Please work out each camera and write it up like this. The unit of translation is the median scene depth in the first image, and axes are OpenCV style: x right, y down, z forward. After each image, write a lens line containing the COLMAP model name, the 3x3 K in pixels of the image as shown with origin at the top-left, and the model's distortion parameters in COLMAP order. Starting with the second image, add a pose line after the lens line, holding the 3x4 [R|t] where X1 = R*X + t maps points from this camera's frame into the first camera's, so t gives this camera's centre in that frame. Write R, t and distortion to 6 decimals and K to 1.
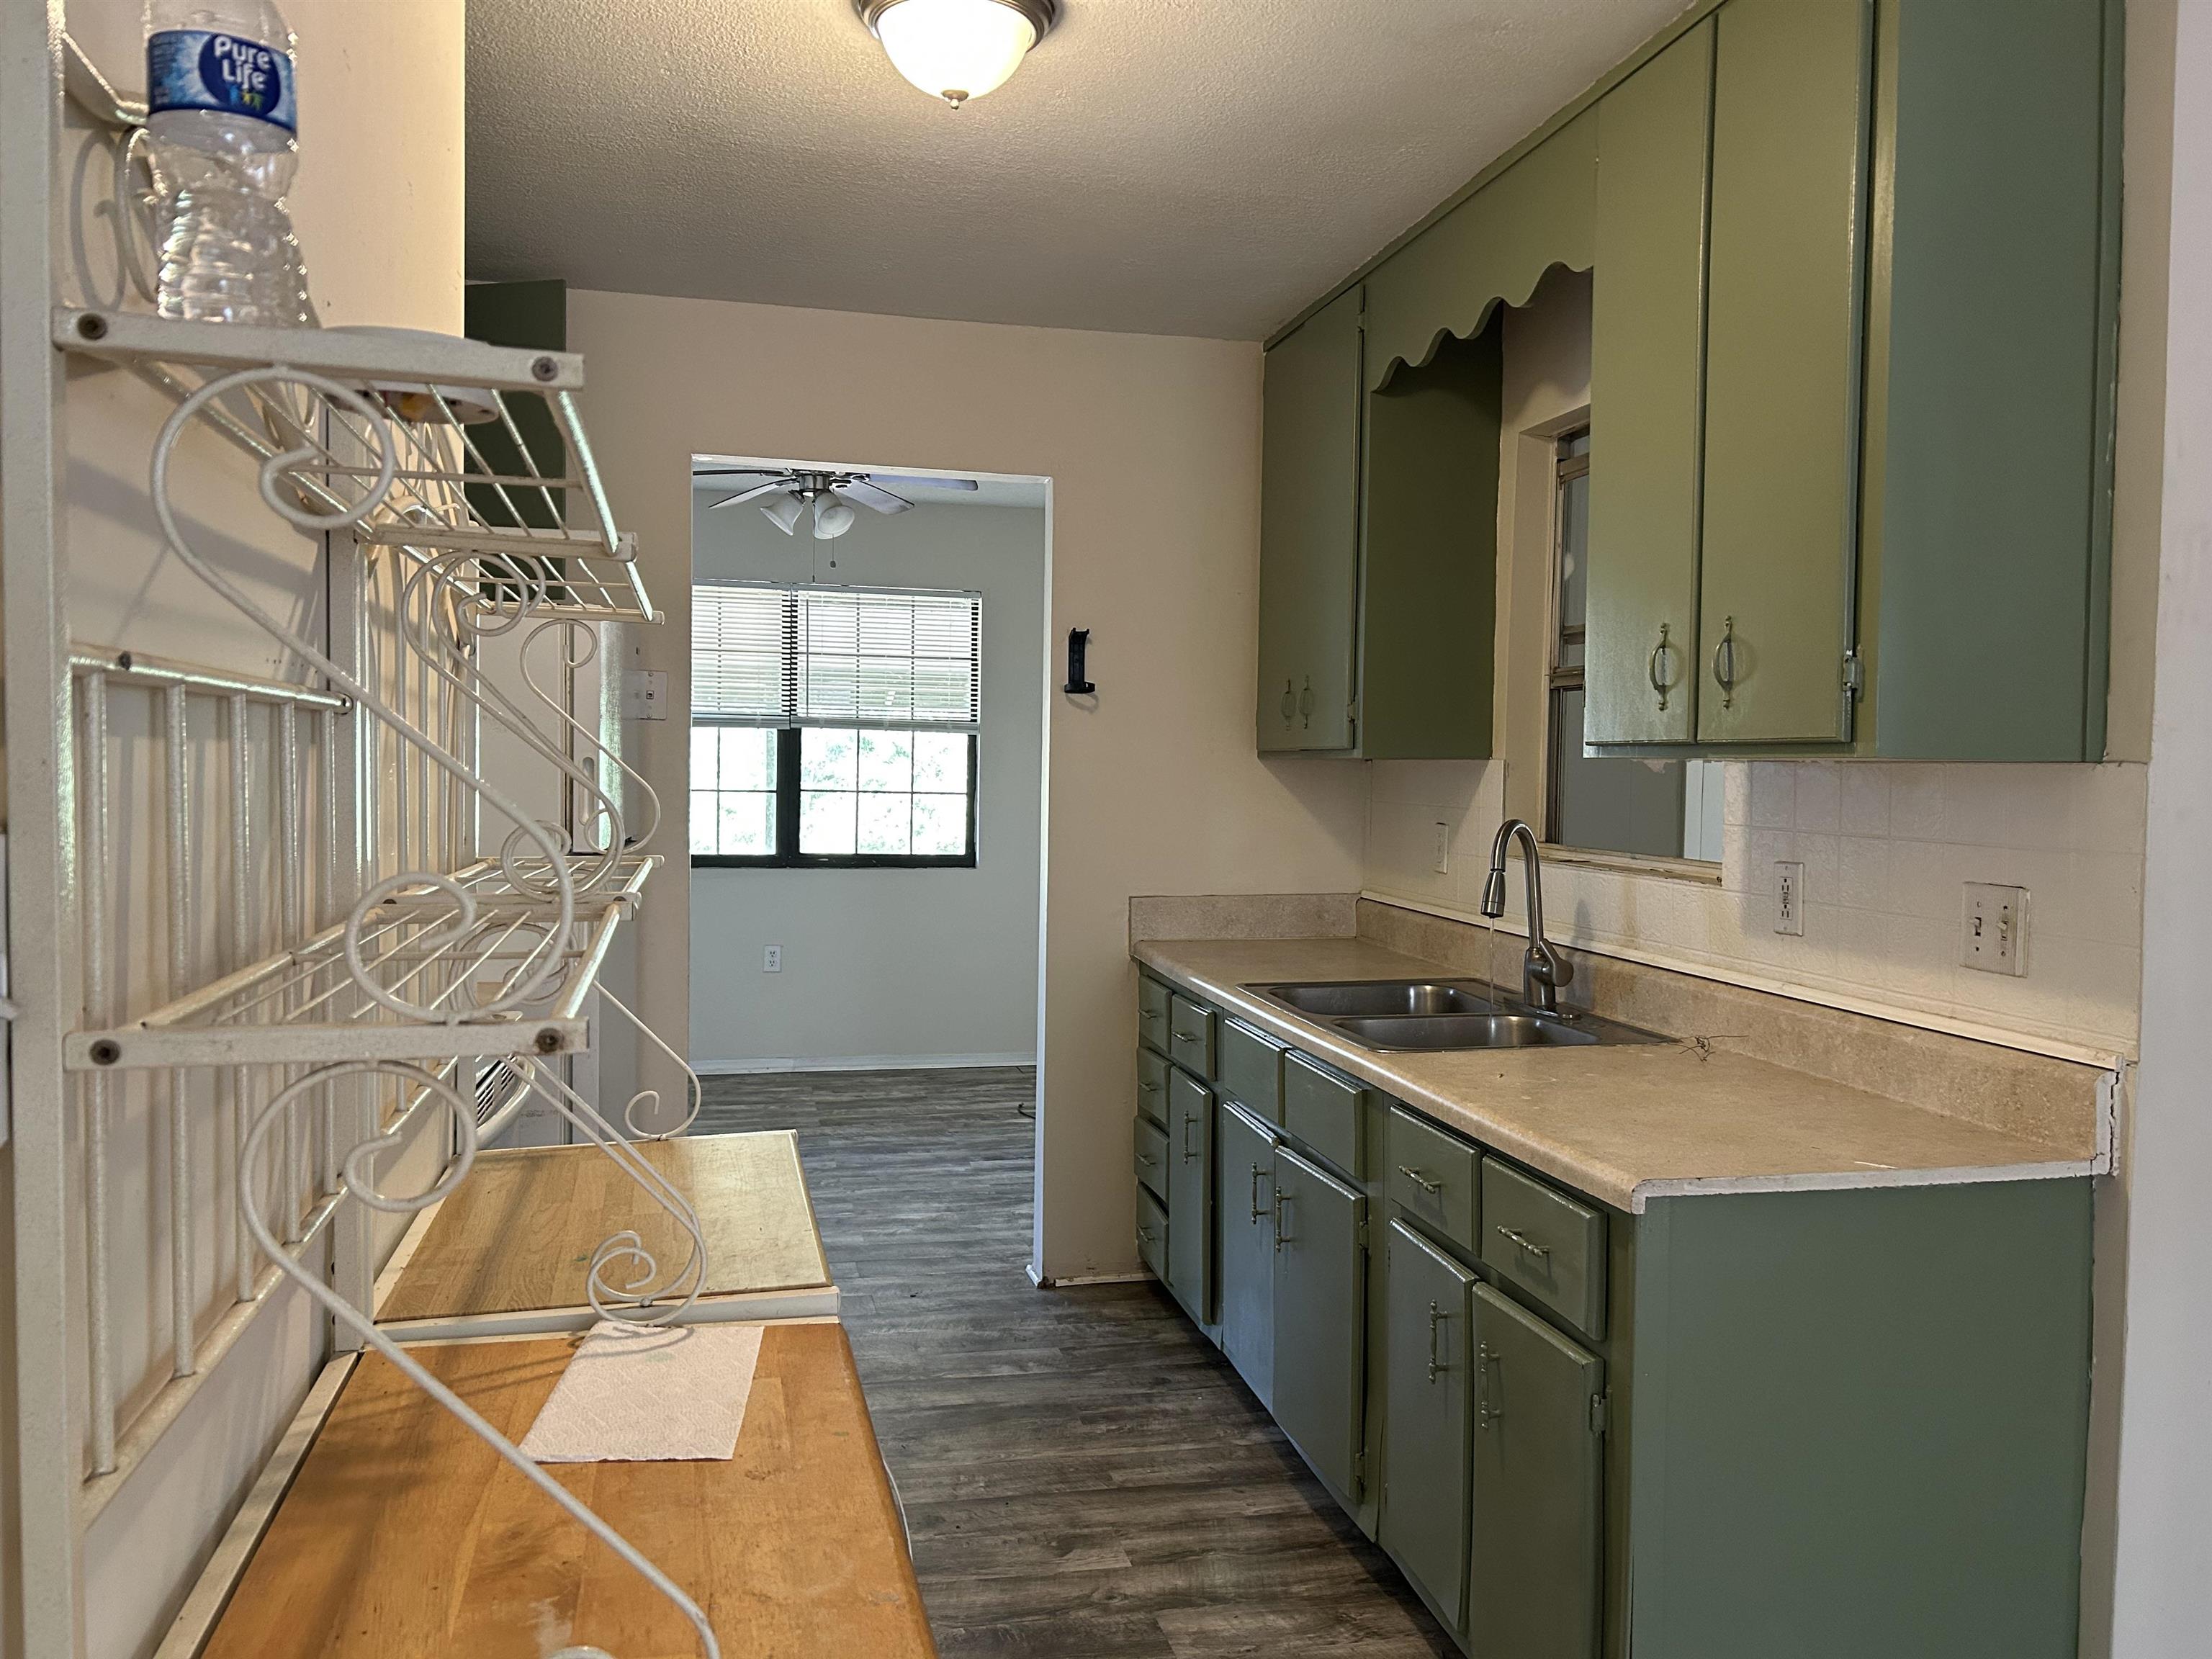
lens RADIAL K [[1671.9, 0, 1108.2], [0, 1671.9, 826.4], [0, 0, 1]] dist [0.039124, -0.018240]
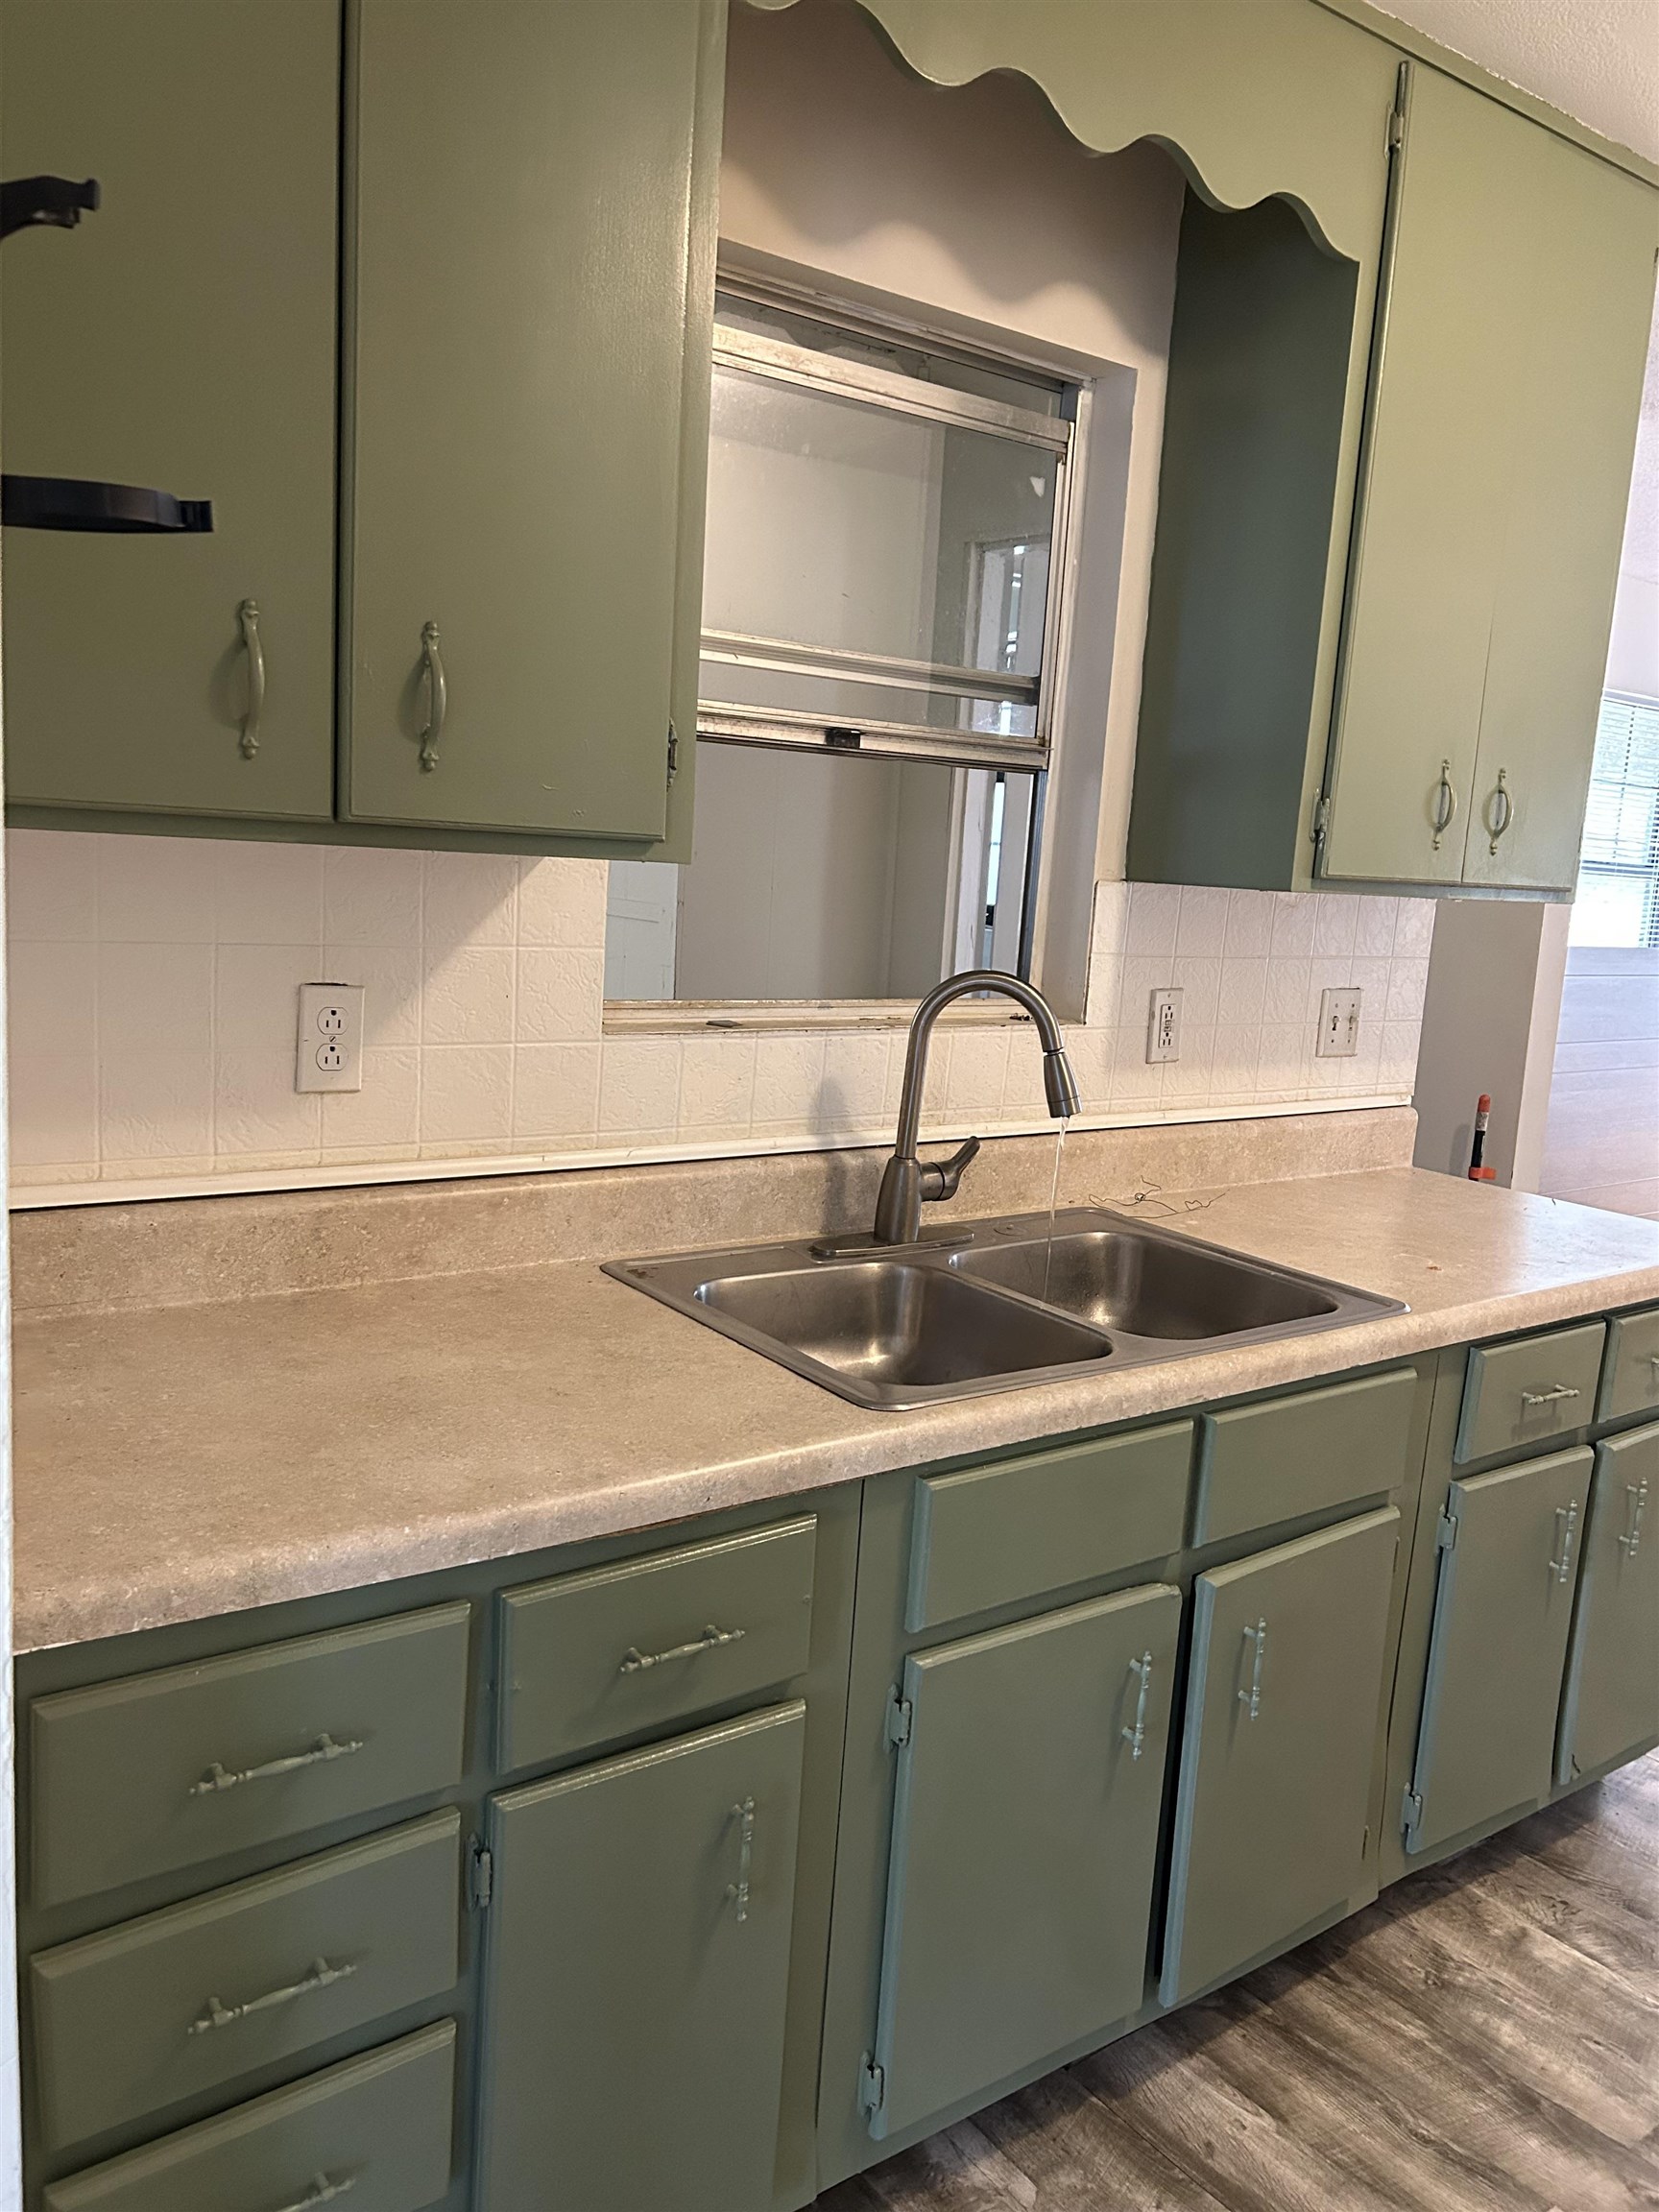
lens RADIAL K [[1671.9, 0, 833.4], [0, 1671.9, 1110.4], [0, 0, 1]] dist [0.039124, -0.018240]
pose [[-0.411314, -0.177440, 0.894056, -0.338519], [-0.028466, 0.982891, 0.181975, -0.069076], [-0.911049, 0.049399, -0.409328, 1.357195]]
